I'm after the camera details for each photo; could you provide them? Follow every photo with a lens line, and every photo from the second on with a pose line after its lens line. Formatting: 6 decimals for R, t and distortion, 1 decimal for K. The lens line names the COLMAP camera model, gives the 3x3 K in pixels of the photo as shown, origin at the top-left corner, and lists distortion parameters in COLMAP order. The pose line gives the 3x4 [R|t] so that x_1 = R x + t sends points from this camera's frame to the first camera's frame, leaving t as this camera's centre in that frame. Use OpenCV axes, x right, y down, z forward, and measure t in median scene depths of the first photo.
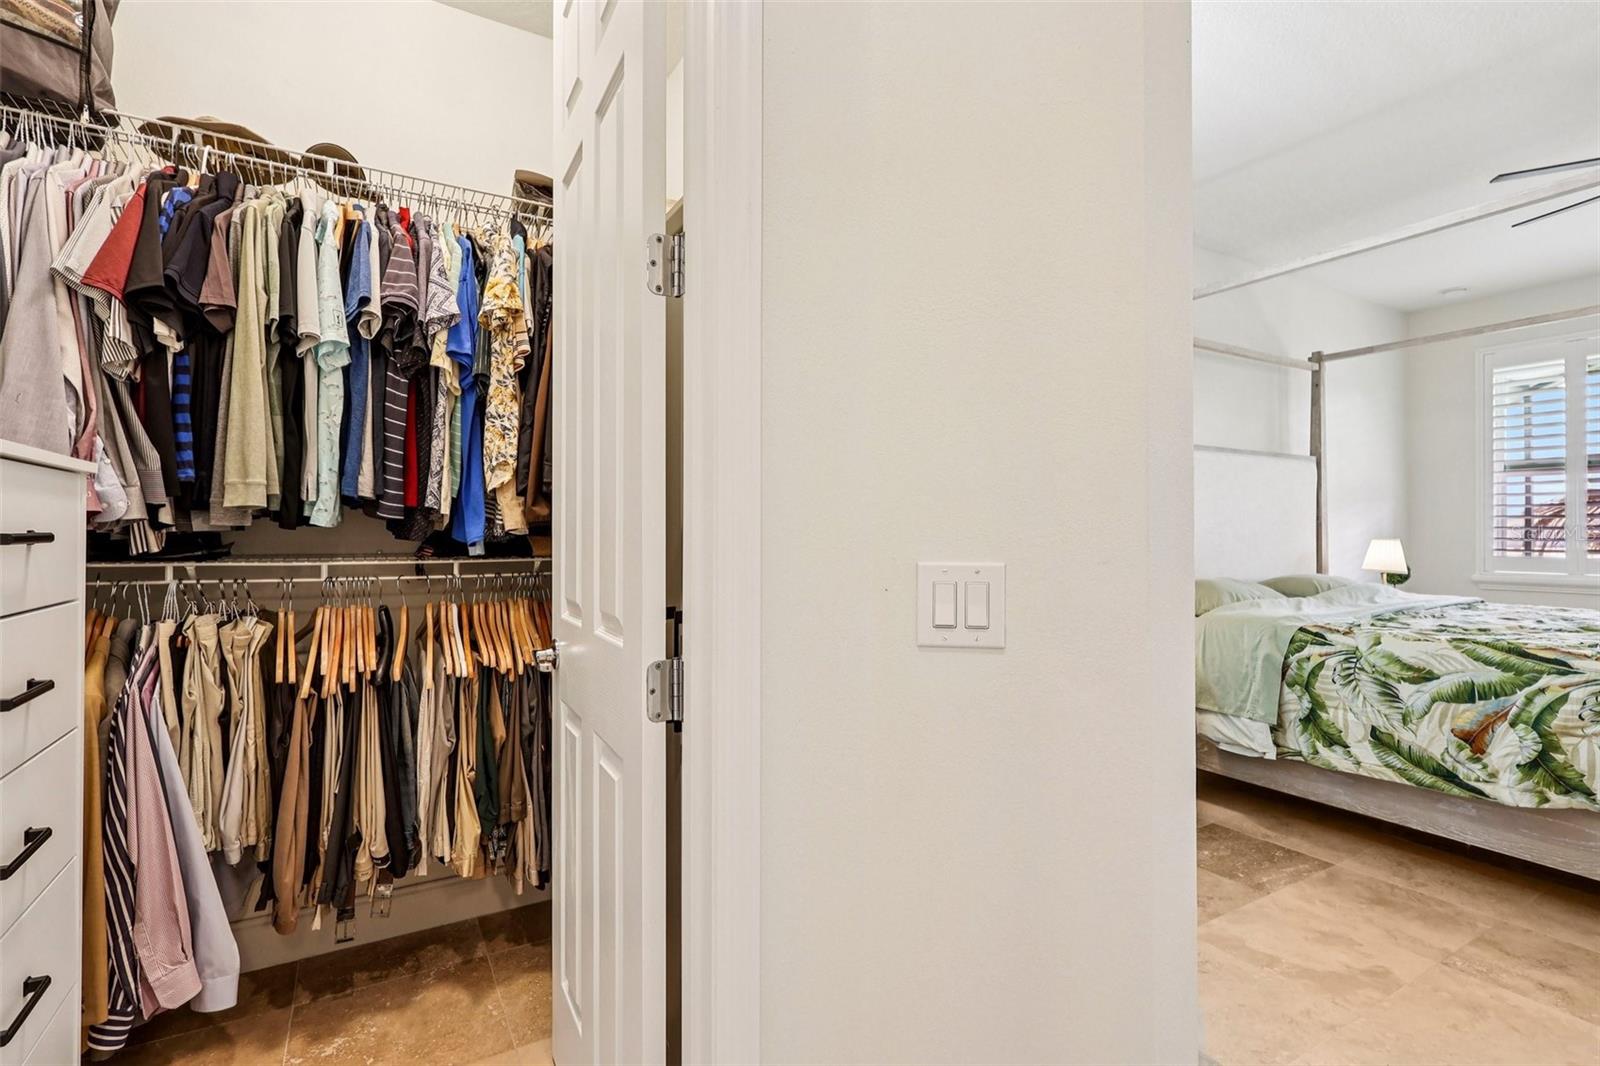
lens RADIAL K [[747.7, 0, 807.2], [0, 747.7, 535.8], [0, 0, 1]] dist [0.001785, -0.000459]
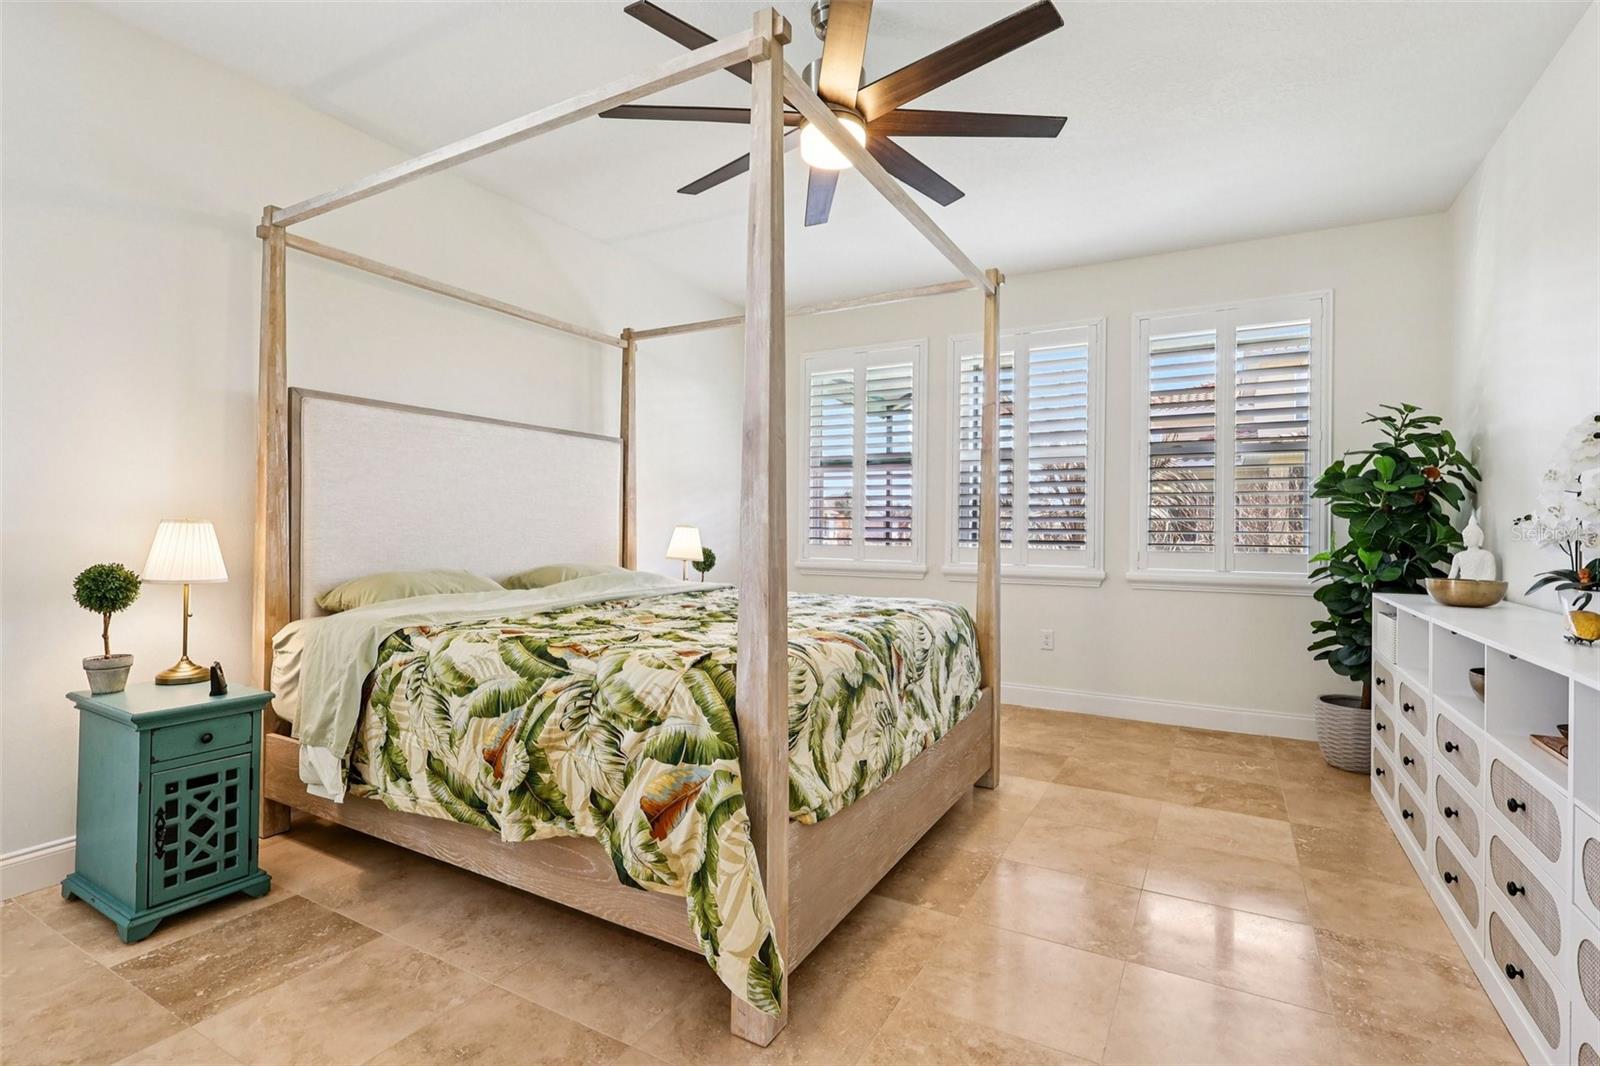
lens RADIAL K [[747.7, 0, 797.4], [0, 747.7, 528.2], [0, 0, 1]] dist [0.001785, -0.000459]
pose [[0.869260, 0.009835, 0.494258, 0.666108], [-0.009789, 0.999948, -0.002680, 0.013717], [-0.494259, -0.002509, 0.869311, 0.107617]]
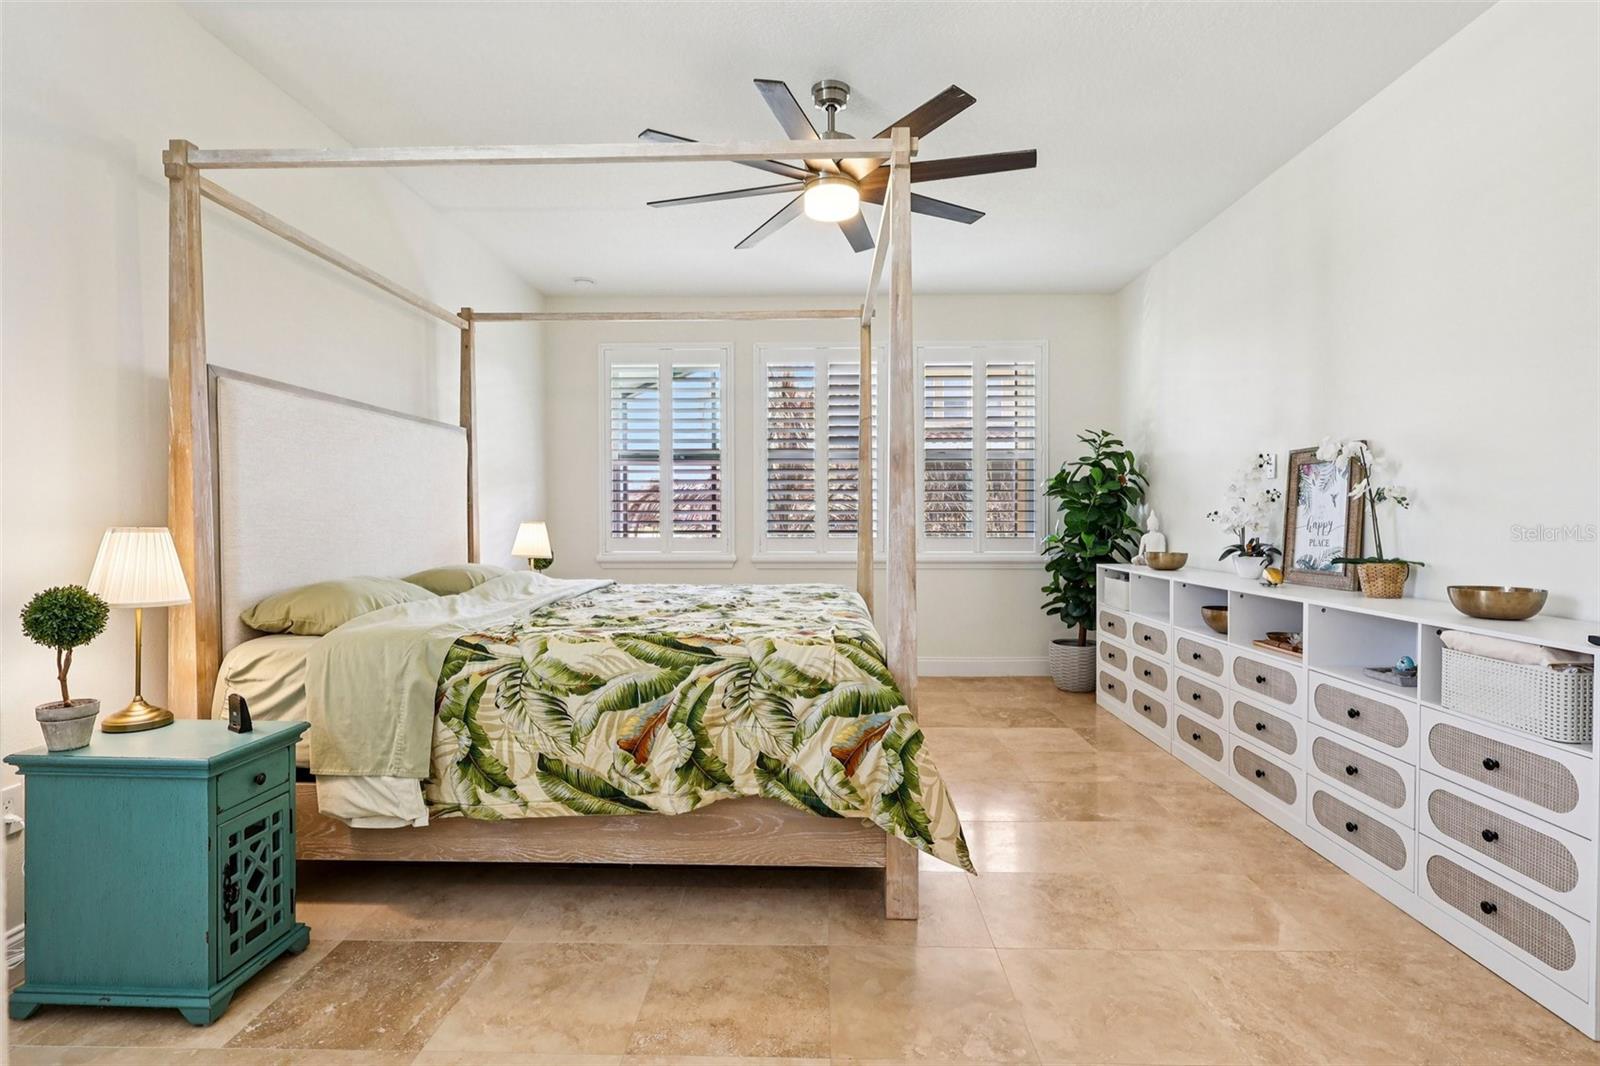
lens RADIAL K [[792.8, 0, 802.2], [0, 792.8, 530.0], [0, 0, 1]] dist [-0.001105, -0.001779]
pose [[0.534825, -0.013138, 0.844860, 0.178215], [0.002388, 0.999899, 0.014037, 0.001282], [-0.844959, -0.005490, 0.534803, 0.290235]]
